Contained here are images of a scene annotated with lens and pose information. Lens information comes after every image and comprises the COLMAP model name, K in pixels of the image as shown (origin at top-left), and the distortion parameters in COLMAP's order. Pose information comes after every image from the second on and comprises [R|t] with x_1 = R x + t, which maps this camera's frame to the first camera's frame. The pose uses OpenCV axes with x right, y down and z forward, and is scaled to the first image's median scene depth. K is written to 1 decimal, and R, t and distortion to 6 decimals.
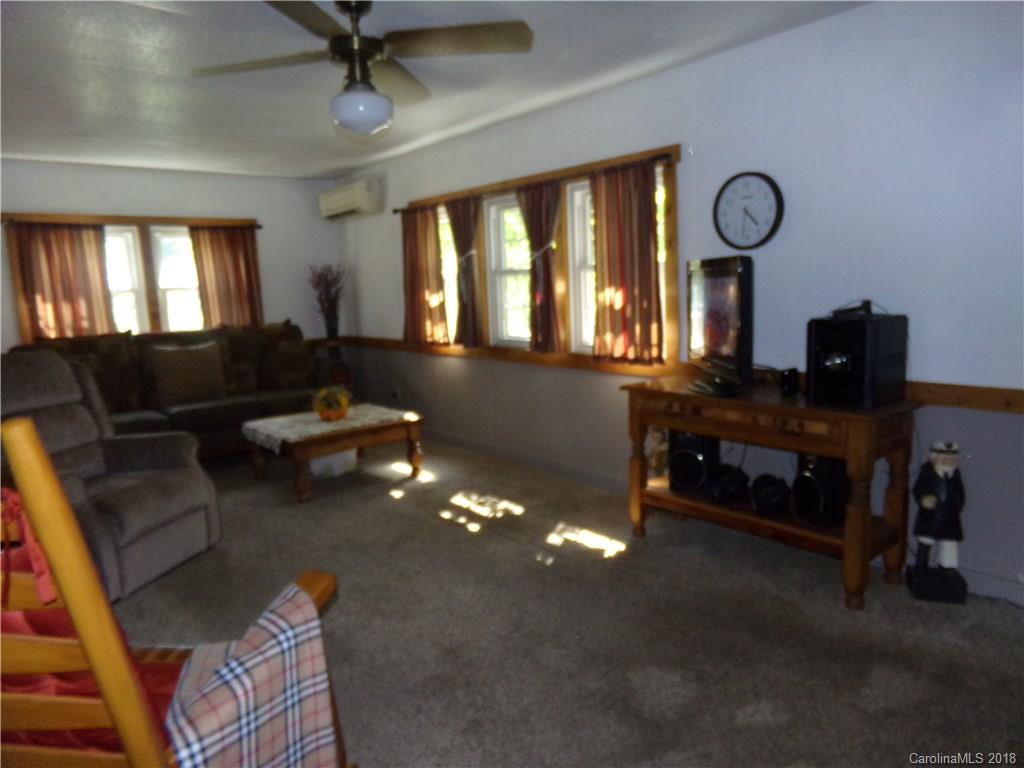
lens RADIAL K [[696.3, 0, 512.0], [0, 696.3, 384.0], [0, 0, 1]] dist [-0.090773, 0.125521]
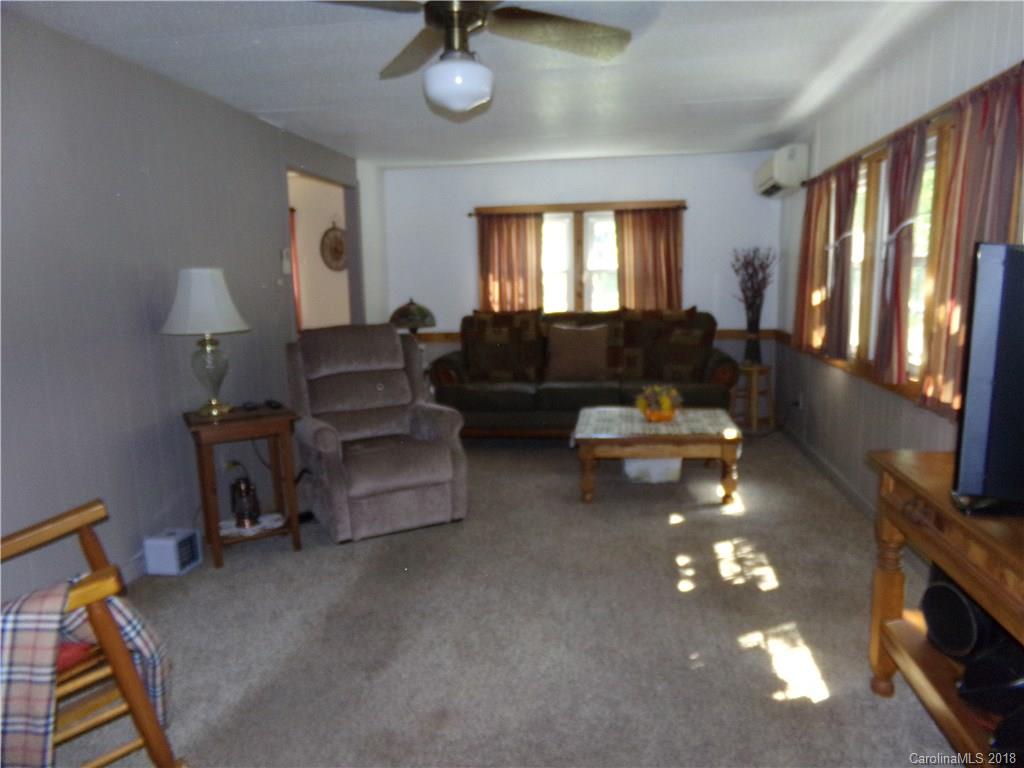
lens RADIAL K [[696.3, 0, 512.0], [0, 696.3, 384.0], [0, 0, 1]] dist [-0.090773, 0.125521]
pose [[0.678918, 0.135113, -0.721675, 0.244456], [-0.112672, 0.990452, 0.079437, -0.044205], [0.725517, 0.027381, 0.687659, 0.215167]]
